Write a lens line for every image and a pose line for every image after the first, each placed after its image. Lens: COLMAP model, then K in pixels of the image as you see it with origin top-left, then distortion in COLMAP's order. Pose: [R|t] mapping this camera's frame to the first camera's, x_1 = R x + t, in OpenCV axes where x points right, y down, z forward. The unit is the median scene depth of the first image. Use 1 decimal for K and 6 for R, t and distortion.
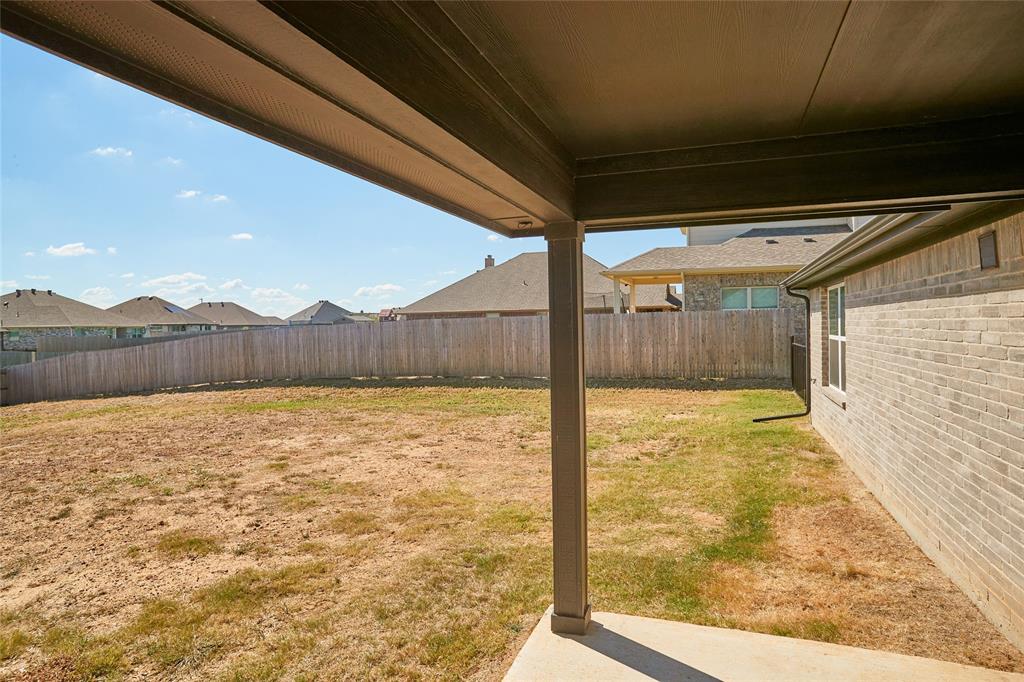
lens RADIAL K [[595.7, 0, 511.8], [0, 595.7, 342.0], [0, 0, 1]] dist [-0.046510, 0.029050]
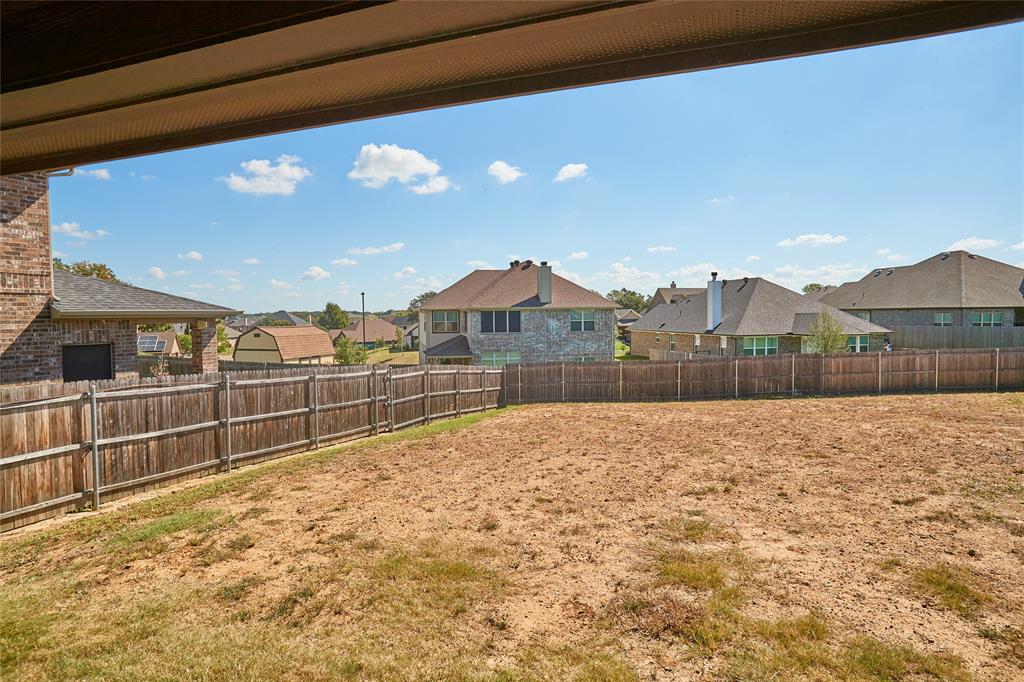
lens RADIAL K [[595.7, 0, 511.7], [0, 595.7, 339.4], [0, 0, 1]] dist [-0.046510, 0.029050]
pose [[-0.075904, 0.045623, -0.996071, 0.223929], [-0.001574, 0.998946, 0.045875, -0.002269], [0.997114, 0.005050, -0.075752, 0.532417]]
